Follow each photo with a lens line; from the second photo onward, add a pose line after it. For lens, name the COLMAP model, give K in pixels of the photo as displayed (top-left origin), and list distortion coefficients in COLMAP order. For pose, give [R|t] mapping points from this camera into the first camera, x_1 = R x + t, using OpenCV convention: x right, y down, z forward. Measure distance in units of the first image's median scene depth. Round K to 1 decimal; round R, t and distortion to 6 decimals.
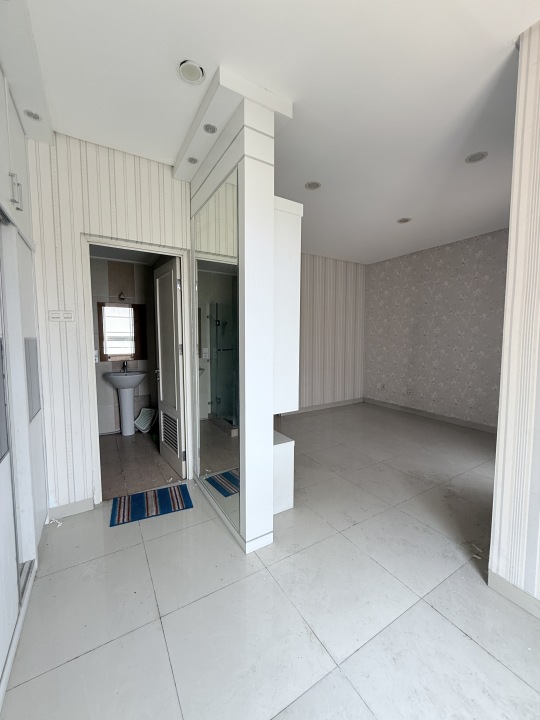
lens RADIAL K [[287.1, 0, 269.3], [0, 287.1, 357.8], [0, 0, 1]] dist [-0.000463, -0.000094]
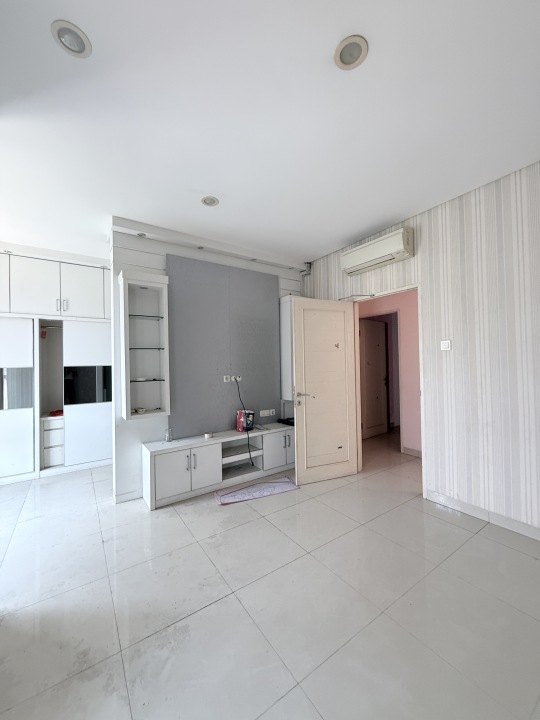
lens RADIAL K [[285.9, 0, 270.7], [0, 285.9, 359.1], [0, 0, 1]] dist [0.000624, 0.000176]
pose [[0.061569, -0.029707, -0.997661, 1.241439], [-0.060460, 0.997610, -0.033437, -0.077928], [0.996270, 0.062378, 0.059626, 1.334269]]
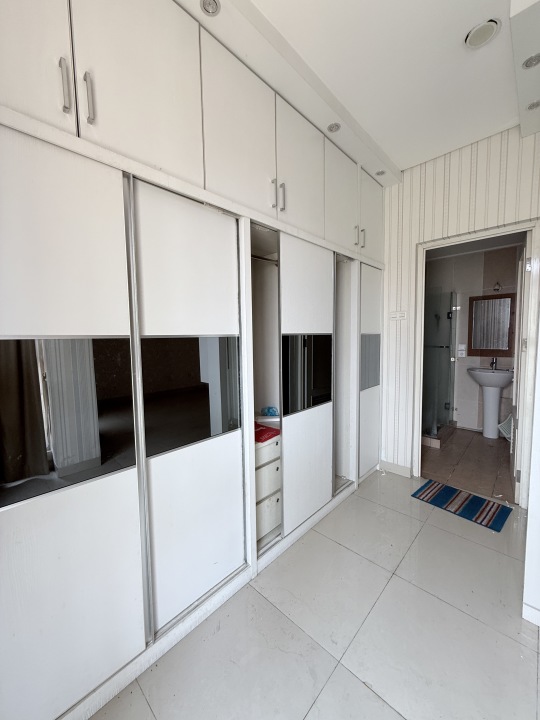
lens RADIAL K [[287.1, 0, 269.3], [0, 287.1, 357.8], [0, 0, 1]] dist [-0.000463, -0.000094]
pose [[0.265160, 0.068962, -0.961735, 0.341953], [-0.054139, 0.996930, 0.056558, -0.000624], [0.962683, 0.037071, 0.268079, 0.110474]]
